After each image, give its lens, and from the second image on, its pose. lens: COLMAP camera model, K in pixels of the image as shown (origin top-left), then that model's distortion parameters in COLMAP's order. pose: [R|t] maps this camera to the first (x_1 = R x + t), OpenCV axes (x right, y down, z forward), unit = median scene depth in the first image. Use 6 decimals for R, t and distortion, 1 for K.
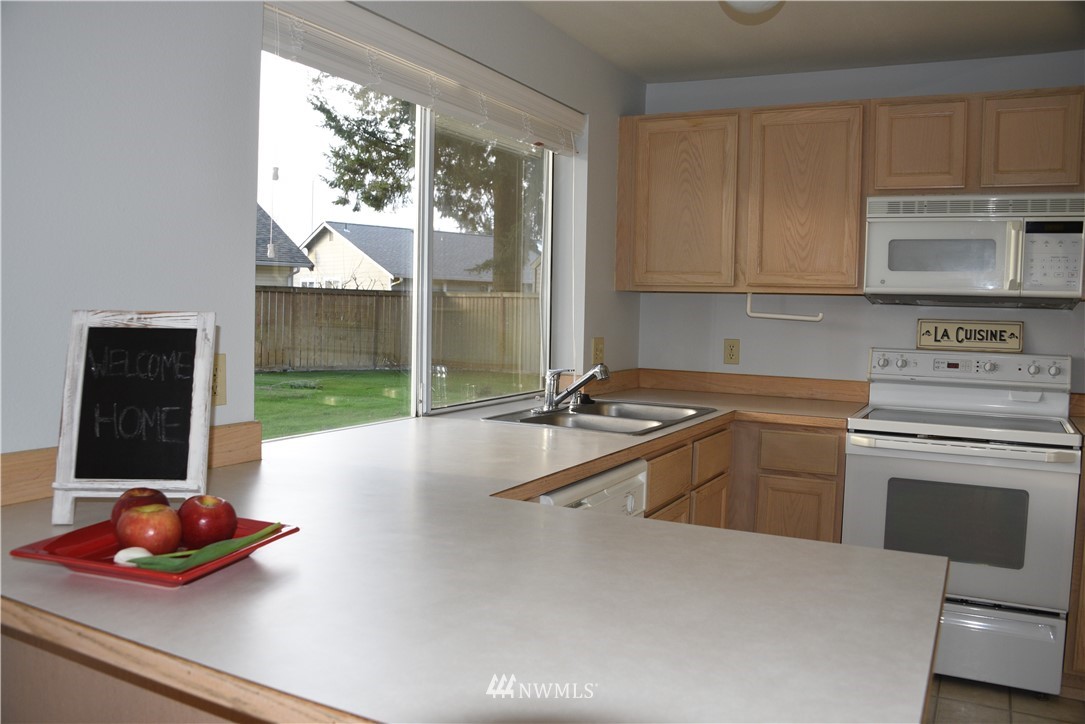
lens RADIAL K [[871.4, 0, 537.5], [0, 871.4, 363.5], [0, 0, 1]] dist [-0.137703, 0.074999]
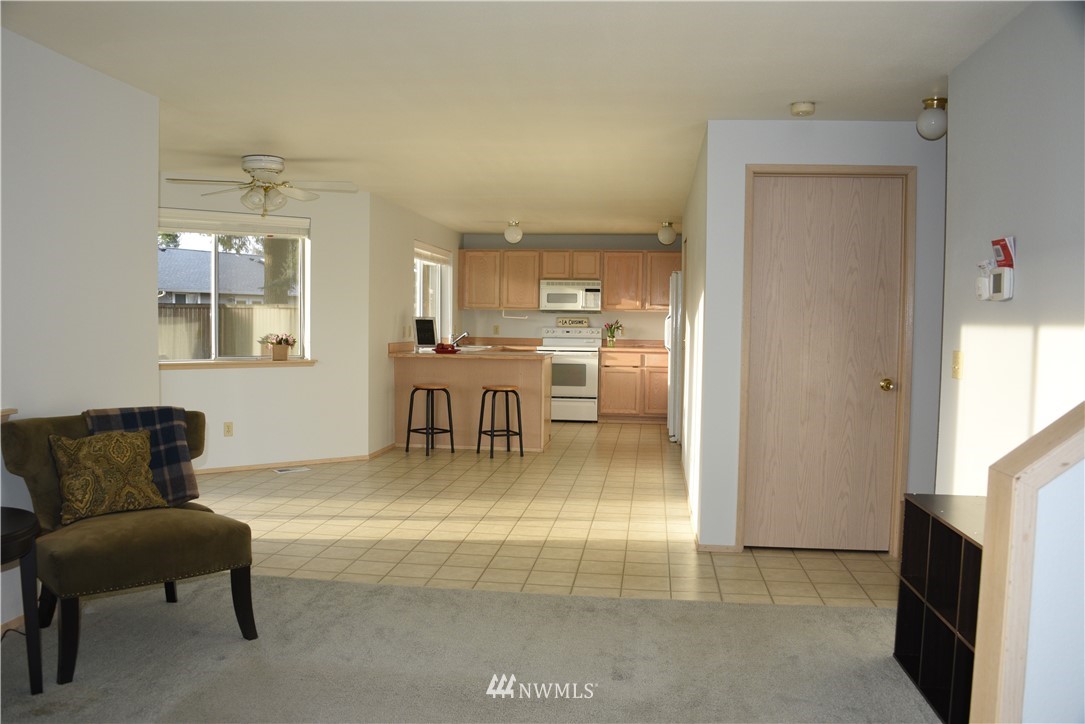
lens RADIAL K [[871.4, 0, 537.5], [0, 871.4, 363.5], [0, 0, 1]] dist [-0.137703, 0.074999]
pose [[0.936539, -0.029646, 0.349307, -0.786553], [0.031961, 0.999489, -0.000864, 0.123773], [-0.349103, 0.011973, 0.937008, -2.088000]]
